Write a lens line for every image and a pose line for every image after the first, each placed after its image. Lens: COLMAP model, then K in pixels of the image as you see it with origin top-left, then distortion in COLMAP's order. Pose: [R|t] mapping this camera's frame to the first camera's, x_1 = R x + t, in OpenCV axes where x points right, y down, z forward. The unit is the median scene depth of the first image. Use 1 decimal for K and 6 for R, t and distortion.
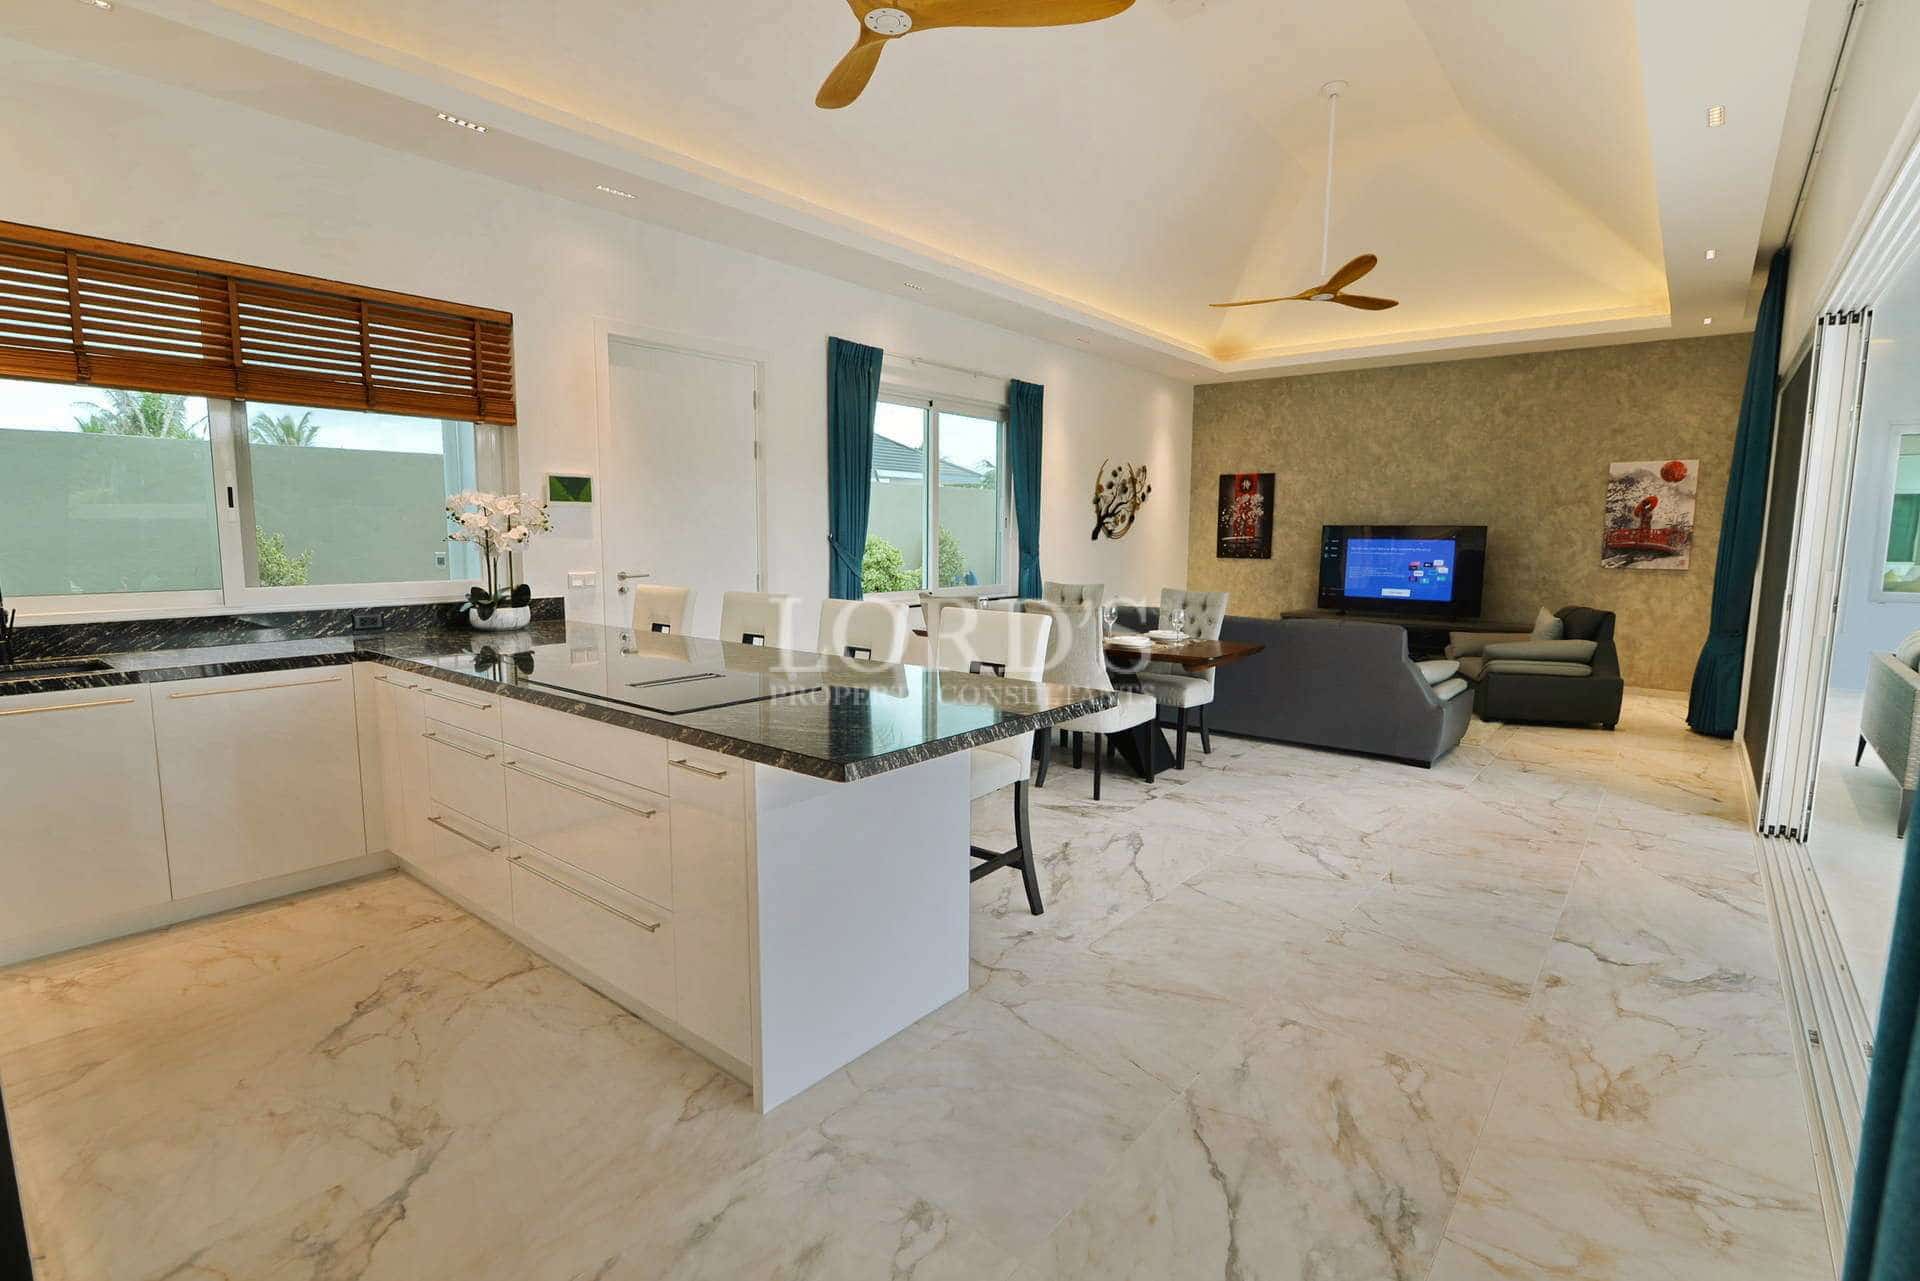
lens RADIAL K [[908.4, 0, 963.3], [0, 908.4, 645.5], [0, 0, 1]] dist [-0.025607, 0.000620]
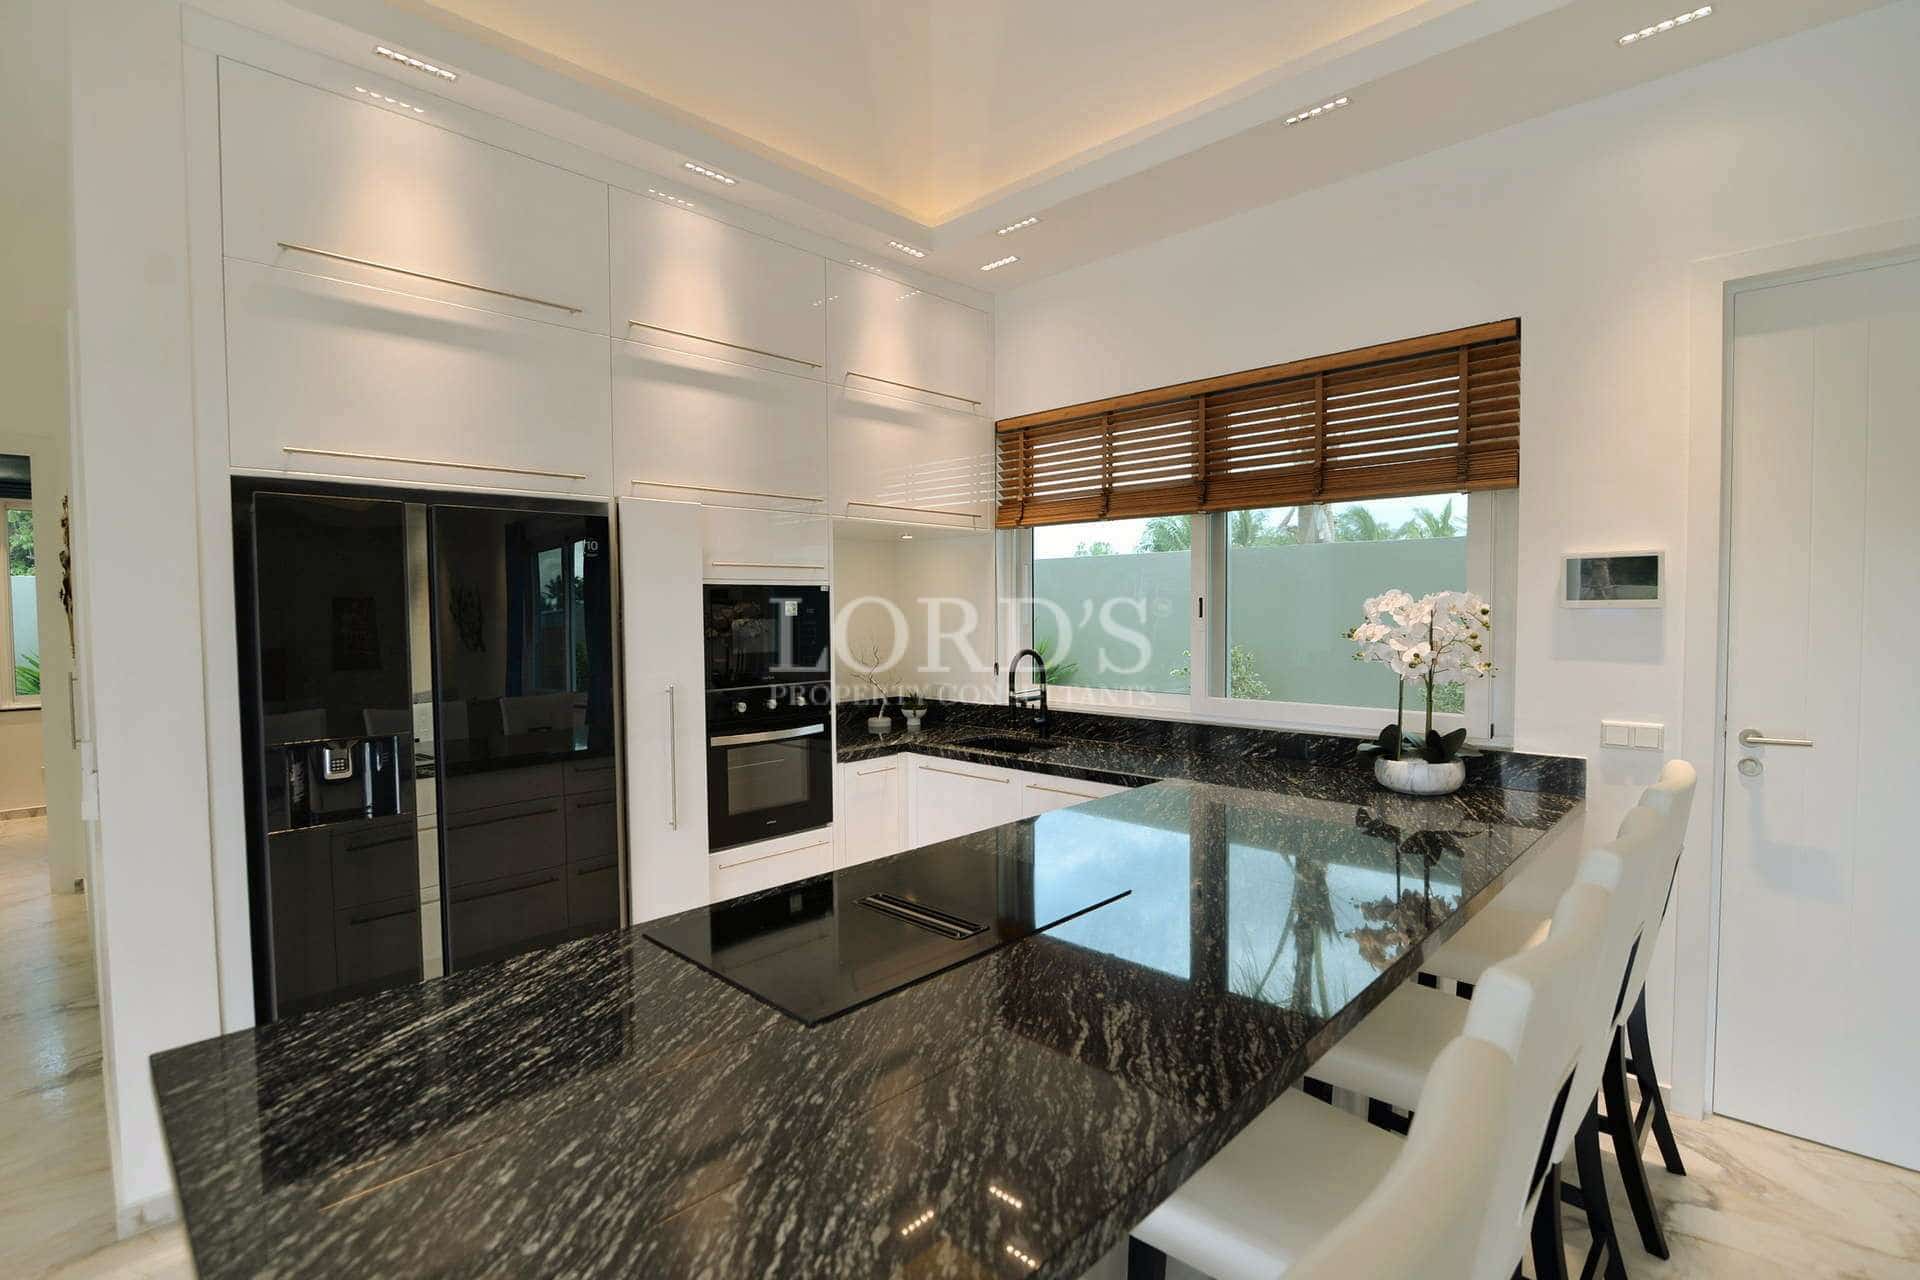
lens RADIAL K [[891.7, 0, 925.6], [0, 891.7, 646.8], [0, 0, 1]] dist [-0.020871, 0.000278]
pose [[-0.096555, 0.035598, -0.994691, 0.165314], [-0.115777, 0.992175, 0.046746, -0.098743], [0.988571, 0.119676, -0.091678, 0.585172]]
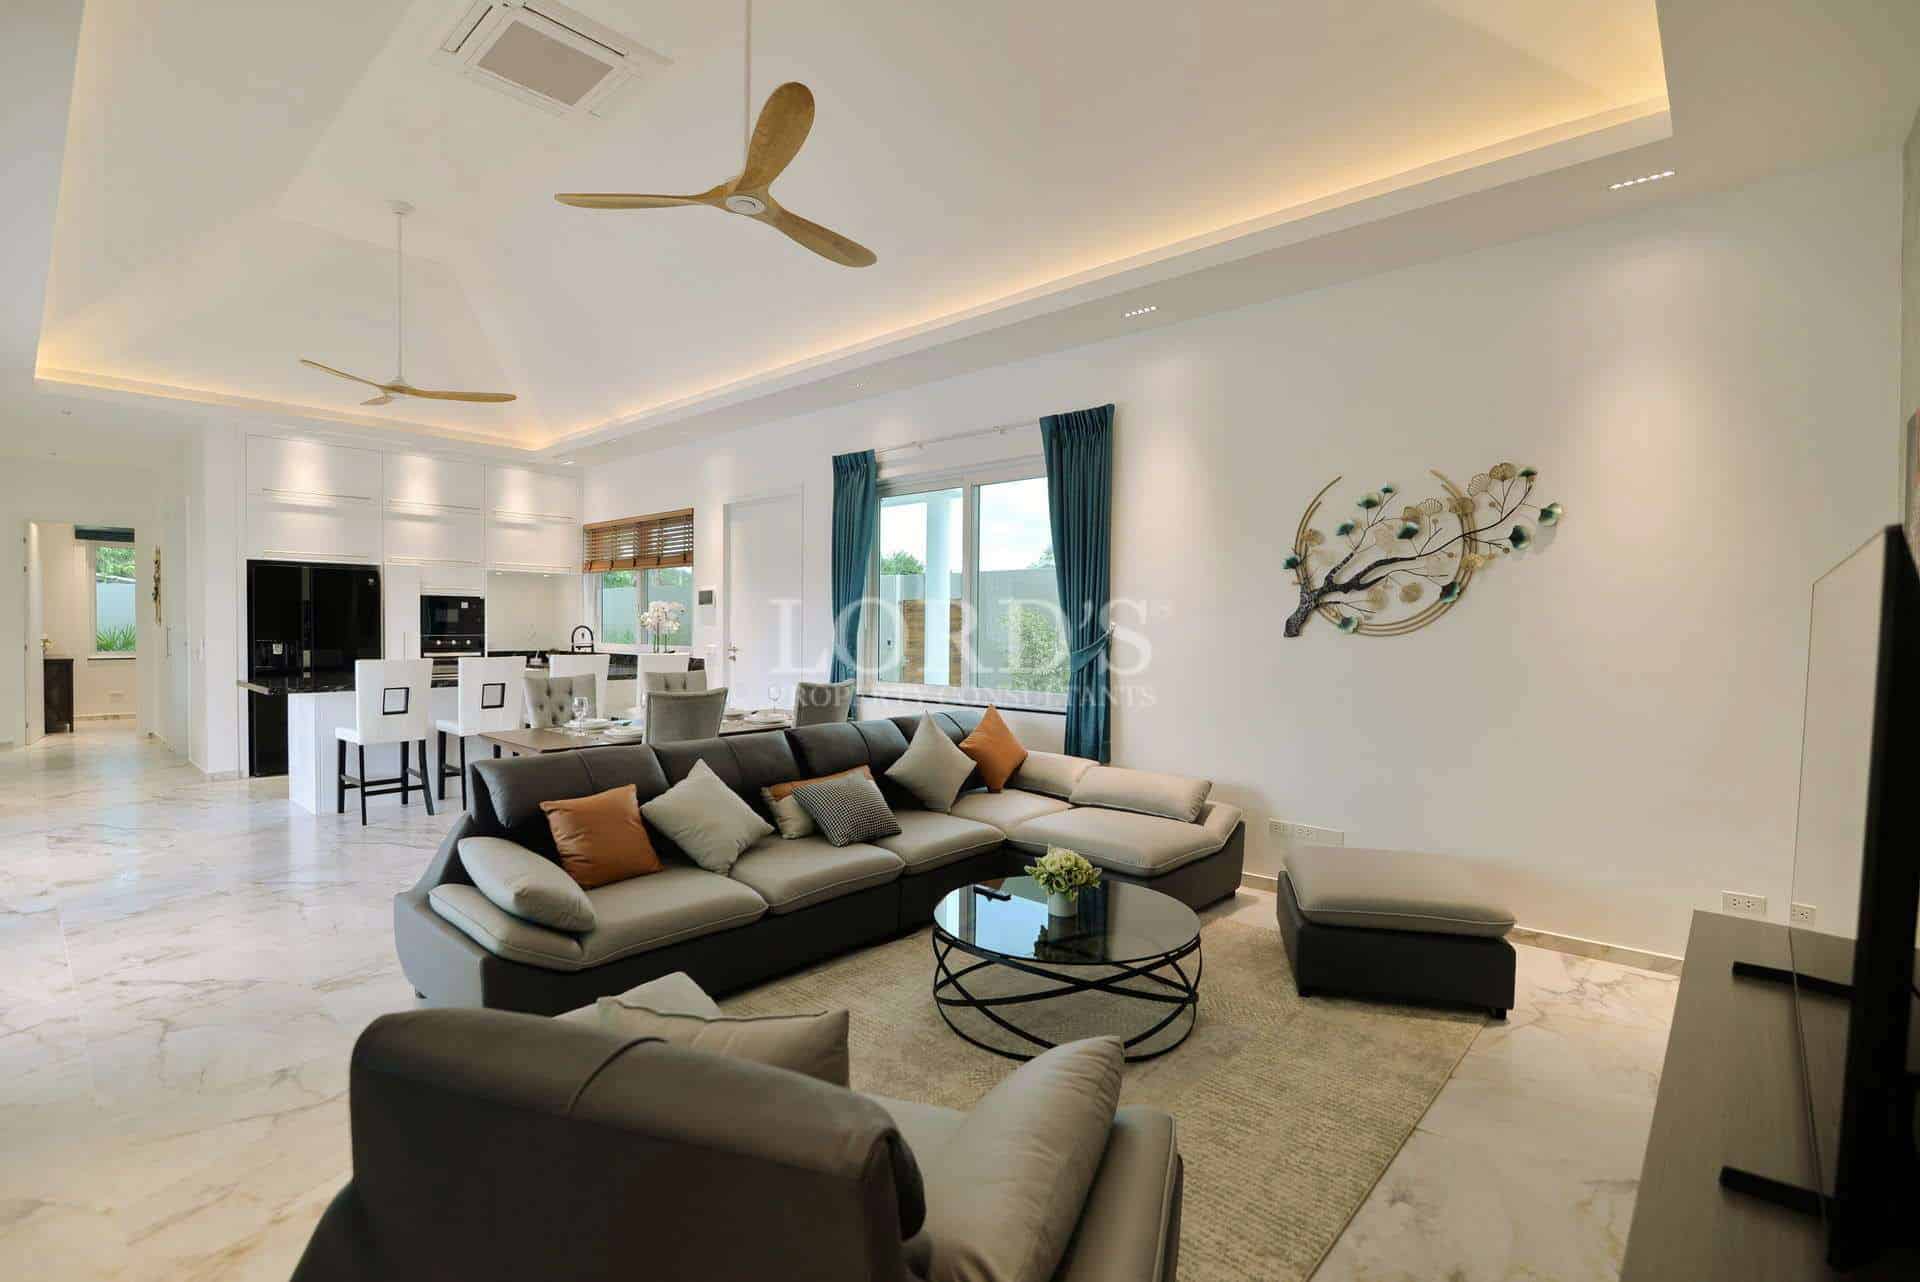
lens RADIAL K [[869.9, 0, 931.3], [0, 869.9, 646.8], [0, 0, 1]] dist [-0.018313, 0.000277]
pose [[-0.062028, 0.017801, -0.997916, 1.158765], [-0.131462, 0.990984, 0.025849, -0.169787], [0.989379, 0.132791, -0.059129, 1.456846]]
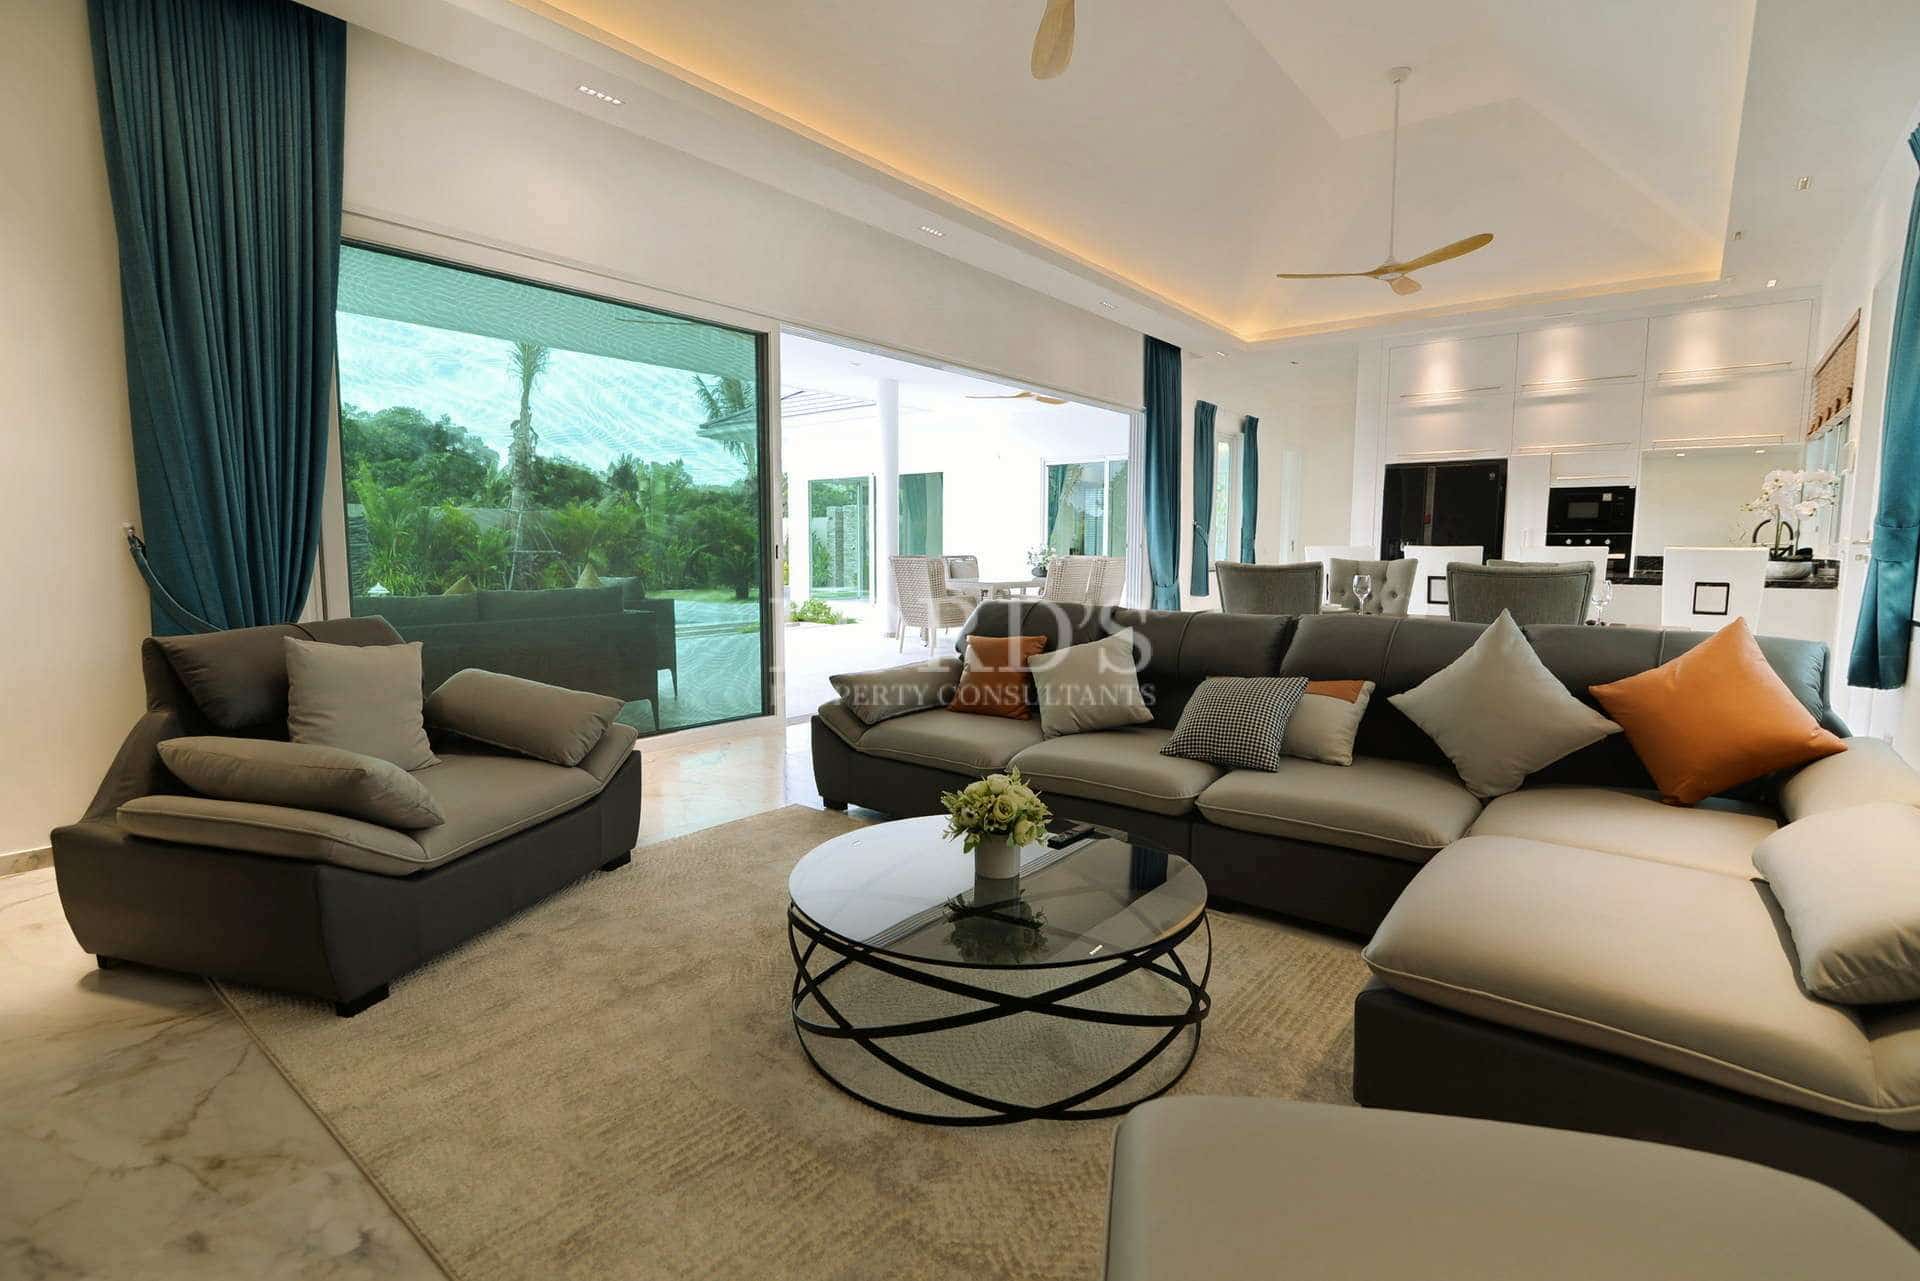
lens RADIAL K [[908.4, 0, 963.3], [0, 908.4, 645.5], [0, 0, 1]] dist [-0.025607, 0.000620]
pose [[-0.999813, -0.006203, -0.018333, 0.576502], [-0.010219, 0.973636, 0.227877, -0.173046], [0.016436, 0.228022, -0.973517, 1.905114]]
